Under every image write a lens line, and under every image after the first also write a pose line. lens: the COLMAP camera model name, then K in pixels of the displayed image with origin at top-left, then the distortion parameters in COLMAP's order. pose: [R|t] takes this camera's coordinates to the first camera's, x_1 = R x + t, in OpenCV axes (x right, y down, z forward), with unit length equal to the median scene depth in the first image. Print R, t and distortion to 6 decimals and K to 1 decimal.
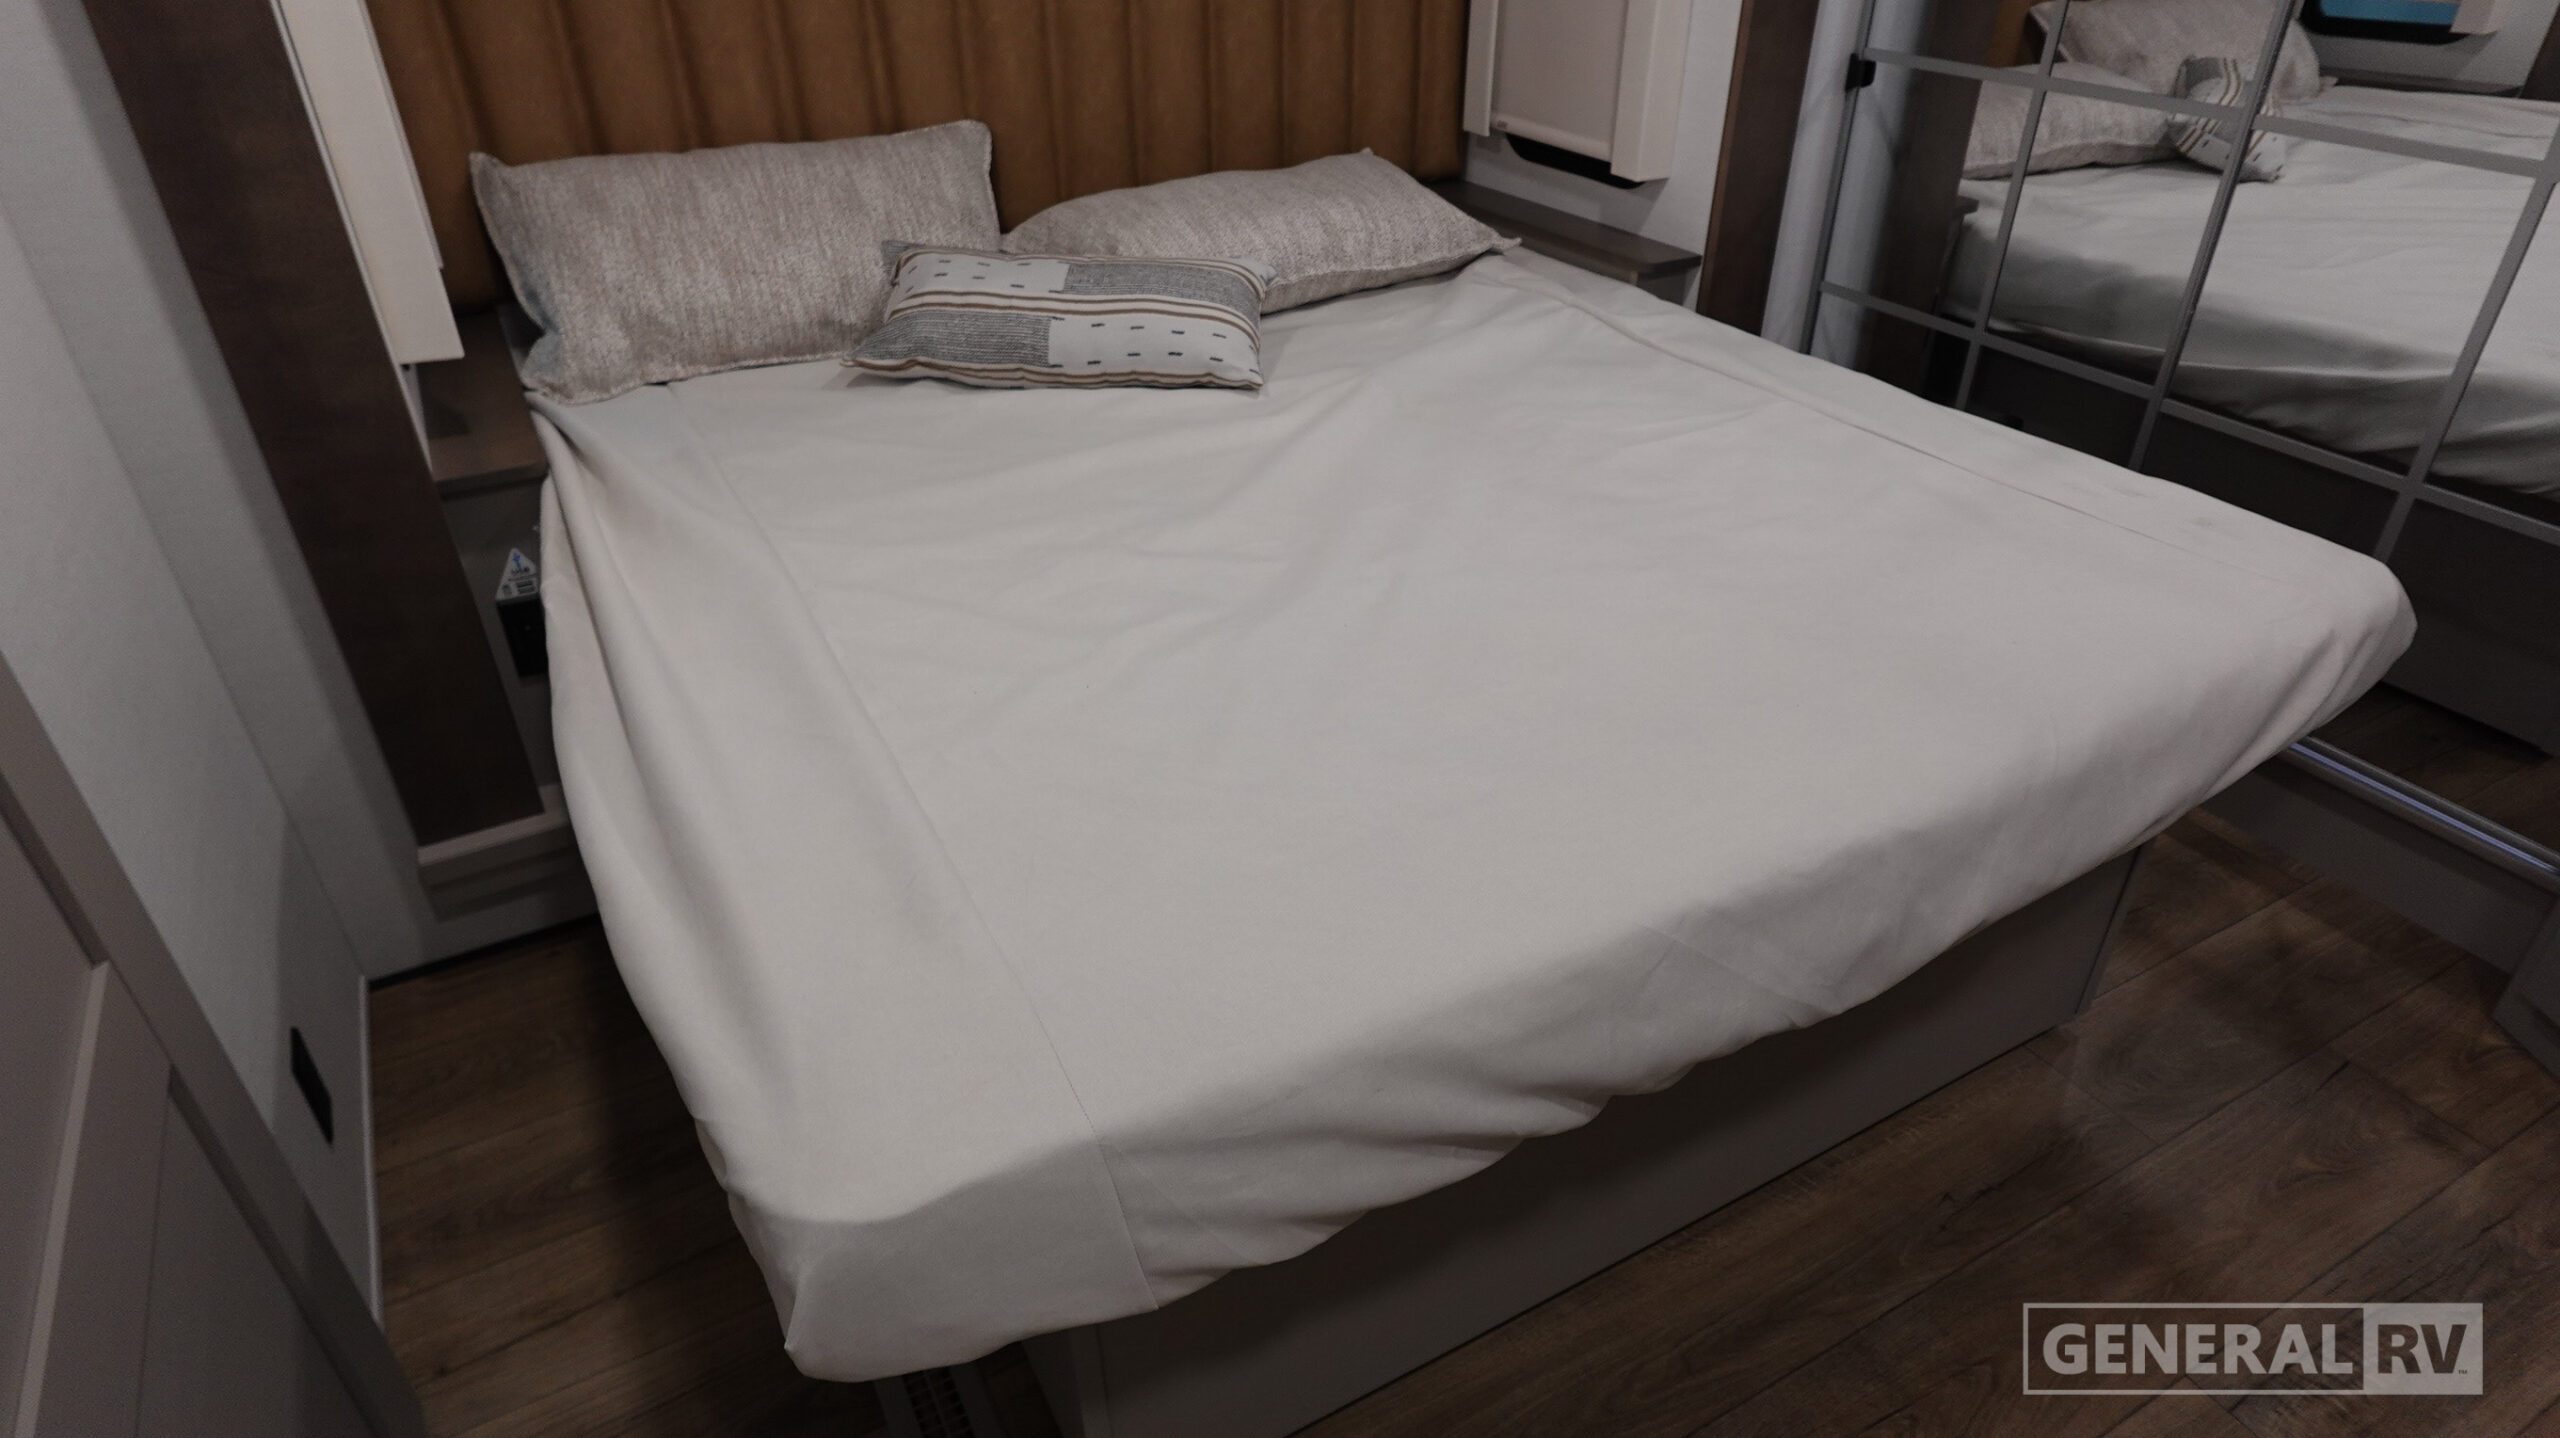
lens RADIAL K [[1463.5, 0, 1275.0], [0, 1463.5, 727.3], [0, 0, 1]] dist [-0.003957, -0.000706]
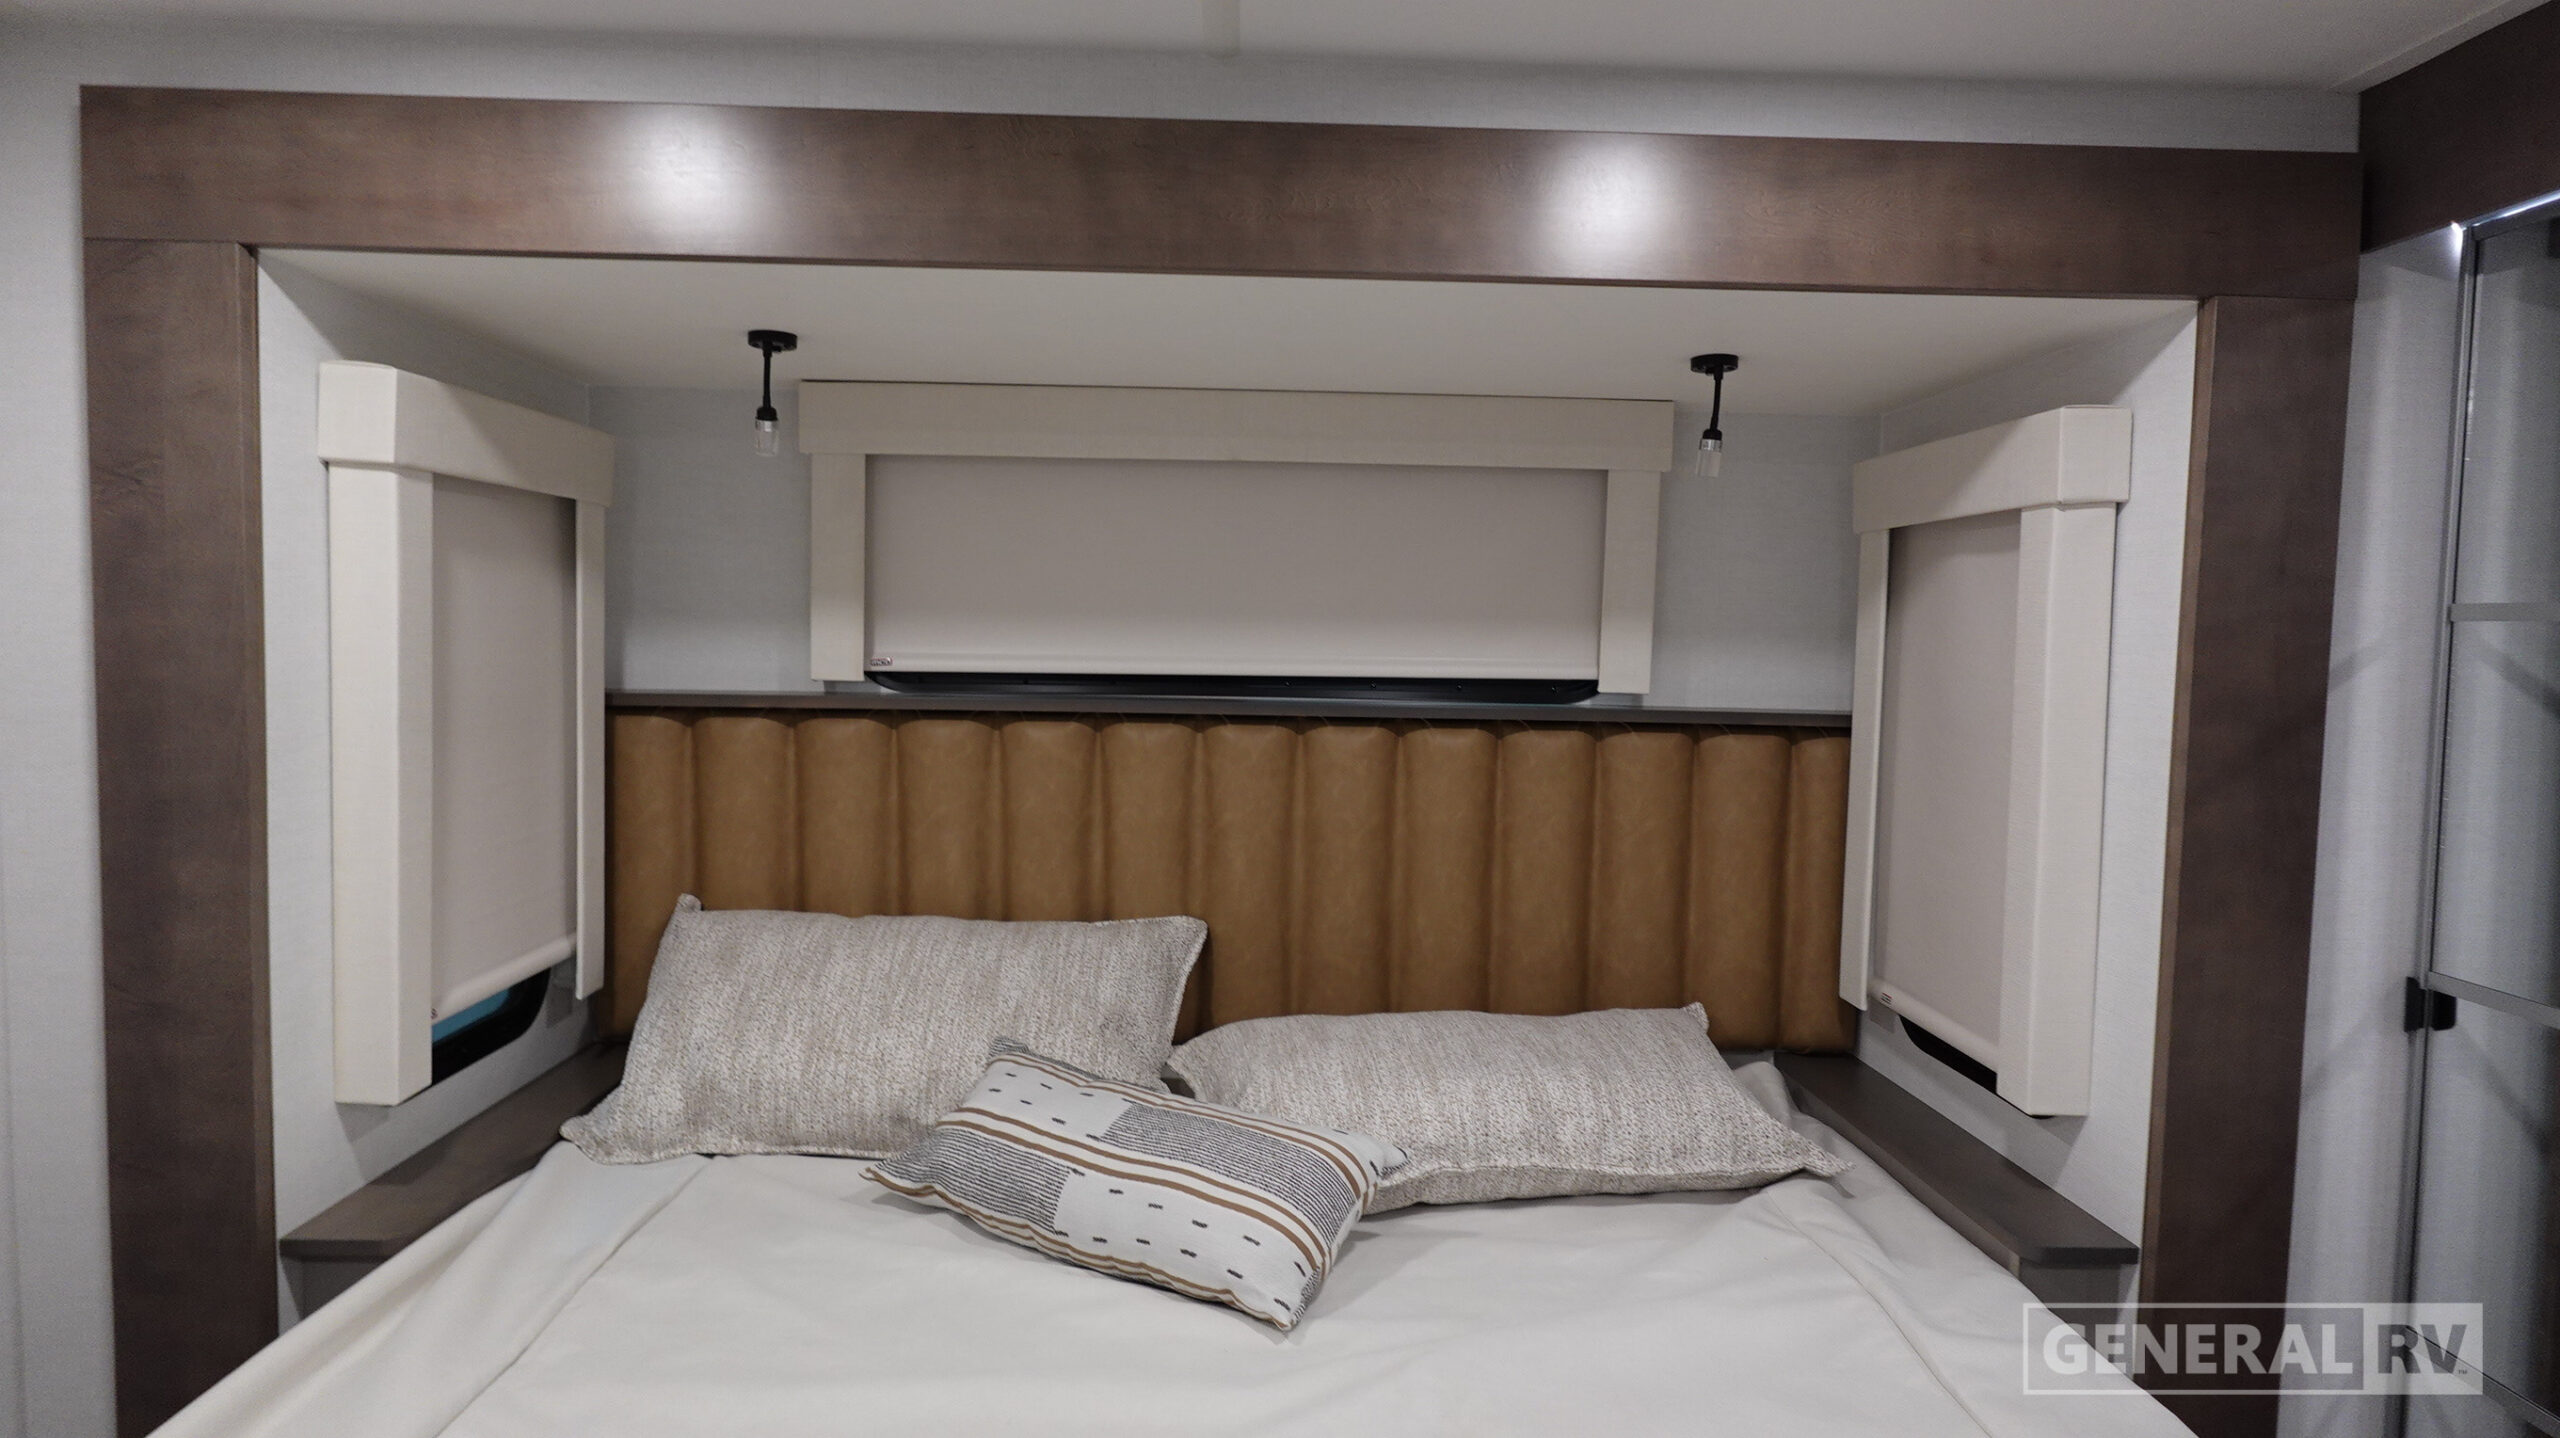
lens RADIAL K [[1447.9, 0, 1282.5], [0, 1447.9, 718.6], [0, 0, 1]] dist [-0.001538, 0.002565]
pose [[0.887325, 0.052021, -0.458200, 0.242627], [-0.267141, 0.867898, -0.418794, -0.164046], [0.375885, 0.494010, 0.784005, 0.265767]]
